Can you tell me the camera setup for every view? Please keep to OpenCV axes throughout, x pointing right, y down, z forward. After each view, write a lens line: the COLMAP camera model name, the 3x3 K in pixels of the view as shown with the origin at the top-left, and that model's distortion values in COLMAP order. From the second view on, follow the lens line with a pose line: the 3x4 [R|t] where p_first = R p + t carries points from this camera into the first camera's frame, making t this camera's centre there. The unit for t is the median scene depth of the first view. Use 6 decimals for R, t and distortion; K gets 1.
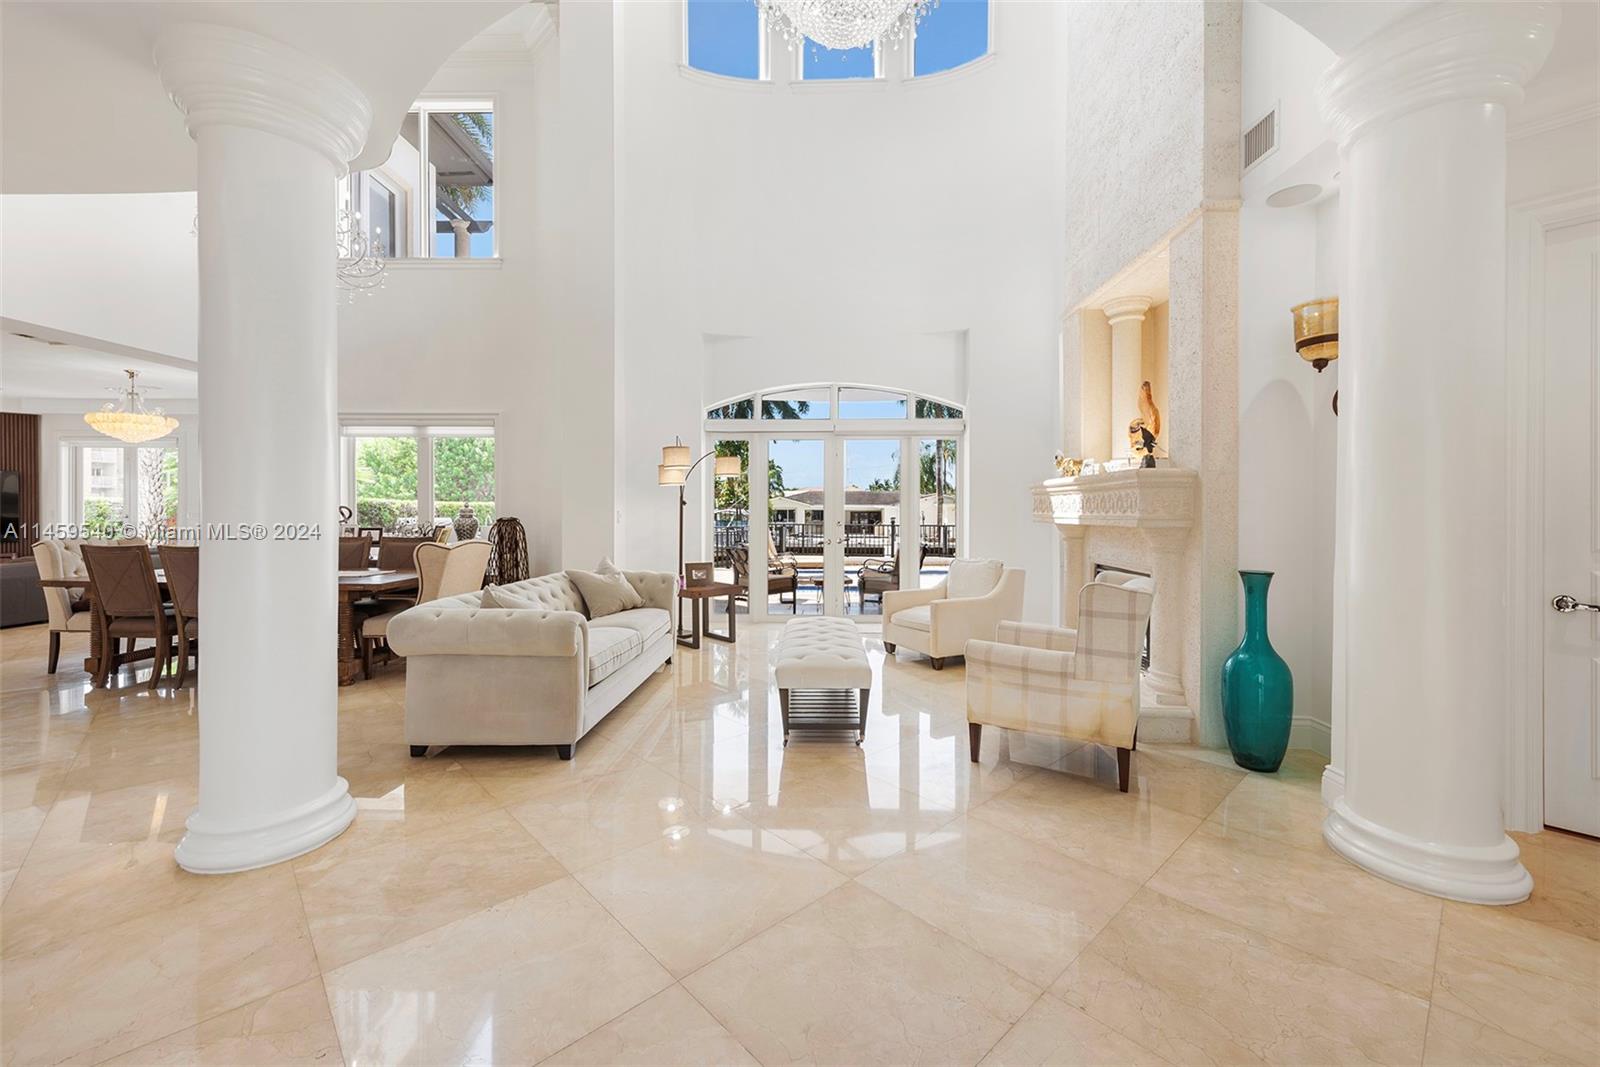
lens RADIAL K [[640.5, 0, 808.5], [0, 640.5, 534.4], [0, 0, 1]] dist [0.015838, -0.000036]
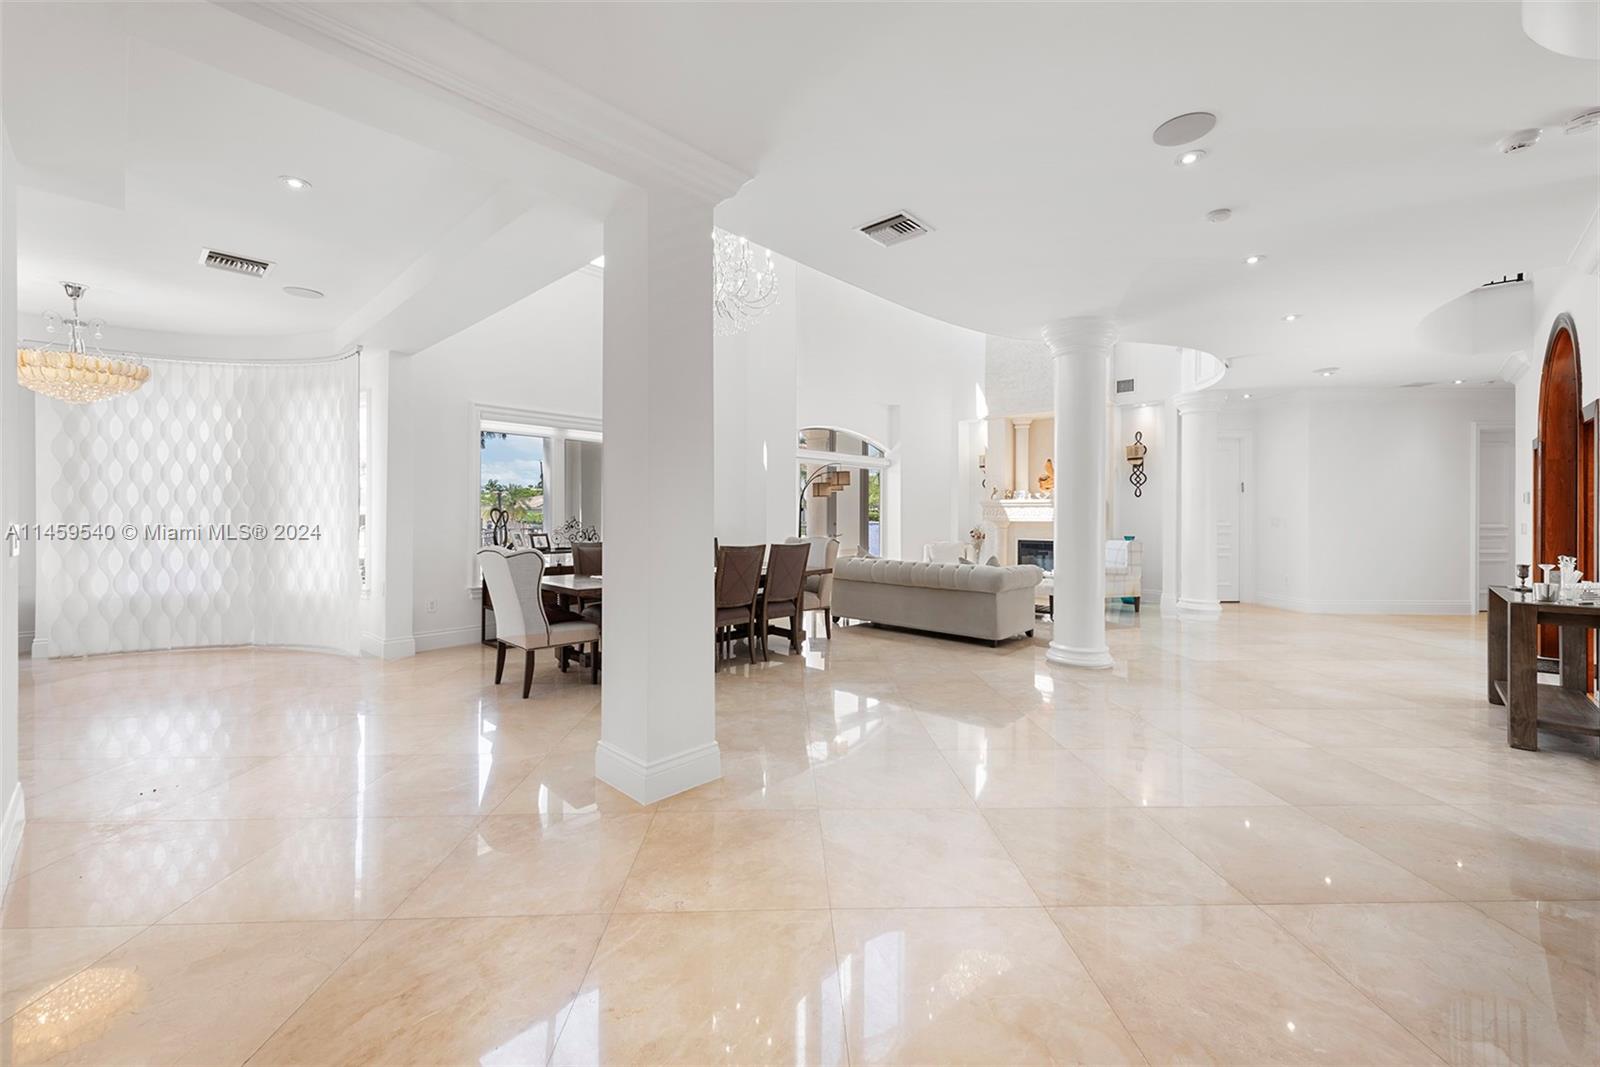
lens RADIAL K [[628.5, 0, 801.3], [0, 628.5, 538.0], [0, 0, 1]] dist [0.011042, -0.000083]
pose [[0.659098, -0.026769, 0.751580, -1.204227], [0.027988, 0.999547, 0.011056, -0.003514], [-0.751536, 0.013749, 0.659549, 0.117741]]
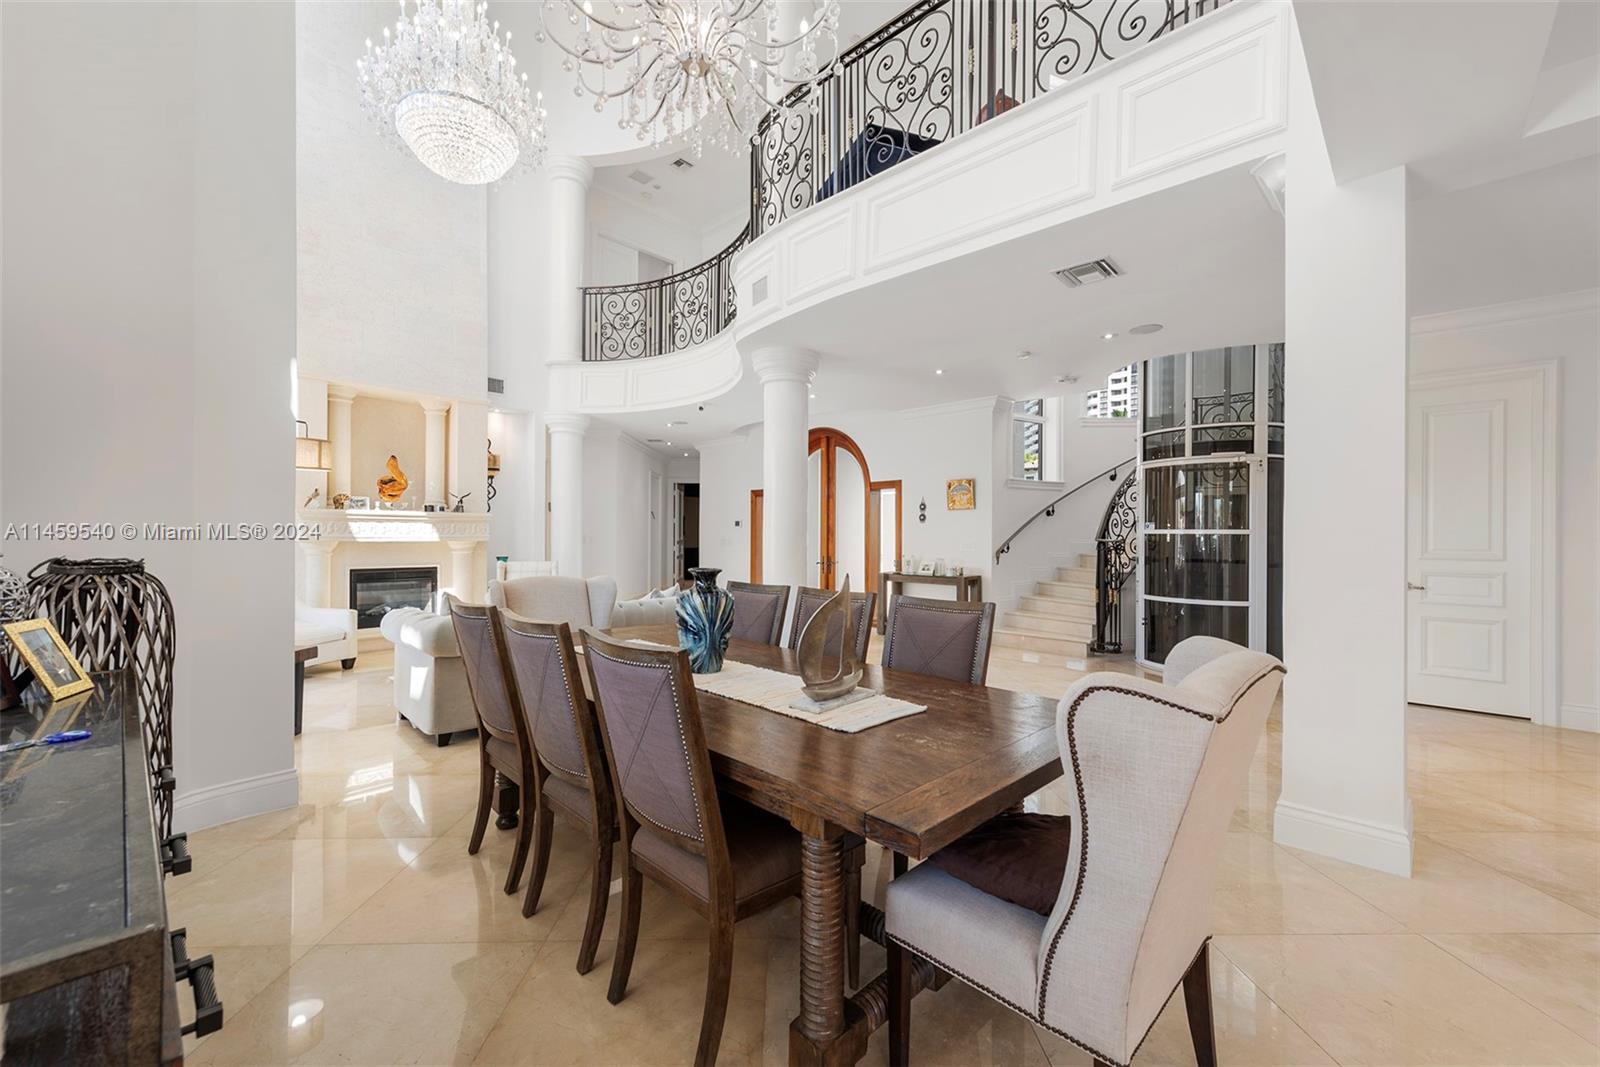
lens RADIAL K [[640.5, 0, 808.5], [0, 640.5, 534.4], [0, 0, 1]] dist [0.015838, -0.000036]
pose [[-0.749070, -0.008562, 0.662435, -0.949449], [0.016226, 0.999379, 0.031264, -0.045782], [-0.662292, 0.034168, -0.748467, 1.045307]]
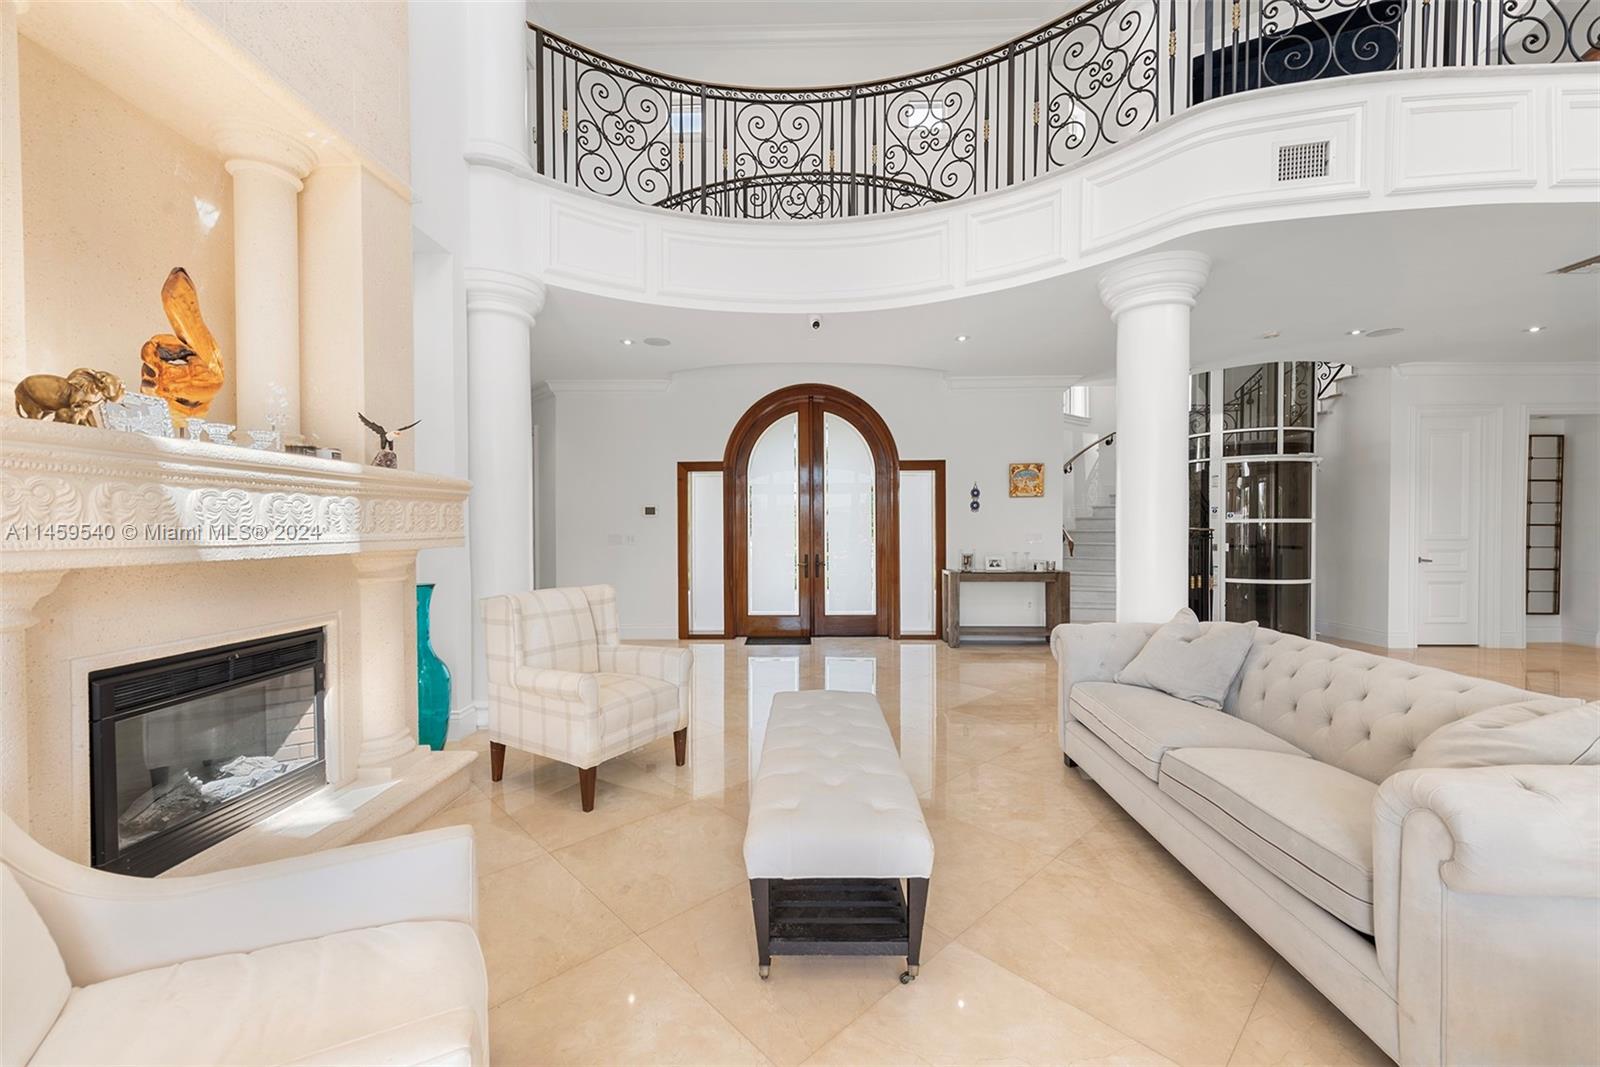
lens RADIAL K [[628.5, 0, 801.3], [0, 628.5, 538.0], [0, 0, 1]] dist [0.011042, -0.000083]
pose [[-0.999945, -0.001192, -0.010441, 0.032997], [-0.001766, 0.998474, 0.055195, -0.039004], [0.010359, 0.055211, -0.998421, 1.016995]]
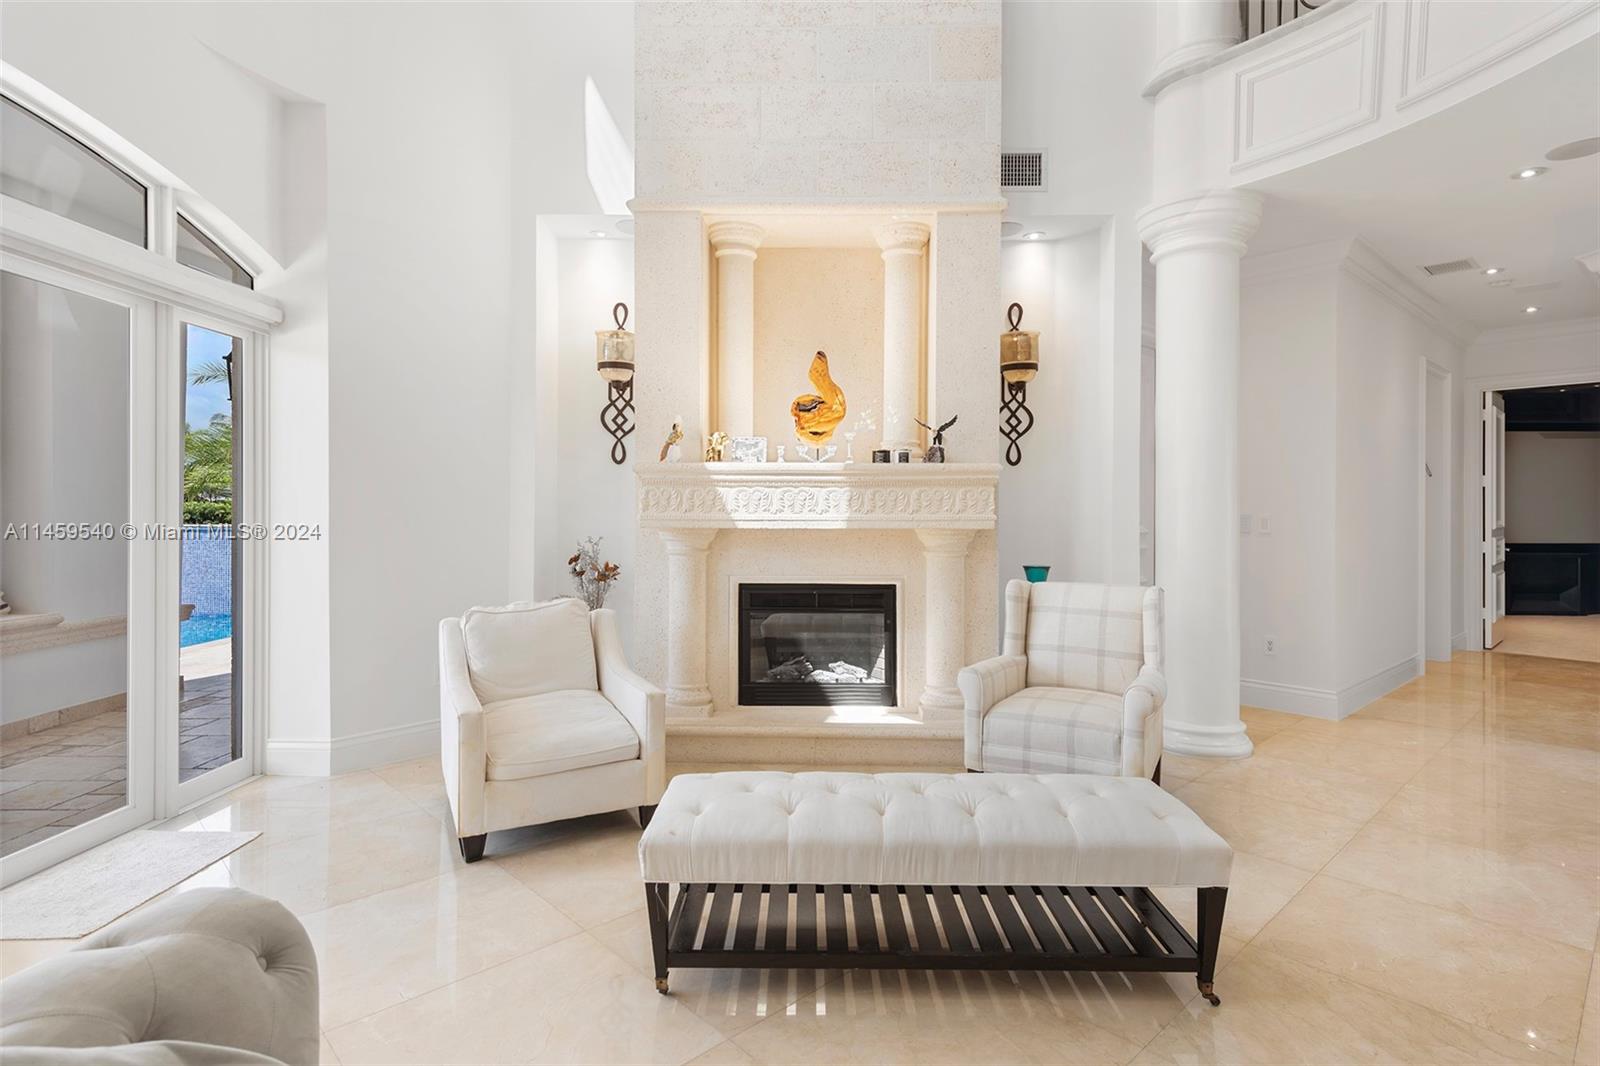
lens RADIAL K [[819.6, 0, 801.4], [0, 819.6, 513.1], [0, 0, 1]] dist [0.023137, -0.011047]
pose [[-0.006859, -0.004201, 0.999968, -0.348866], [0.034562, 0.999393, 0.004436, -0.026338], [-0.999379, 0.034591, -0.006710, 0.699905]]
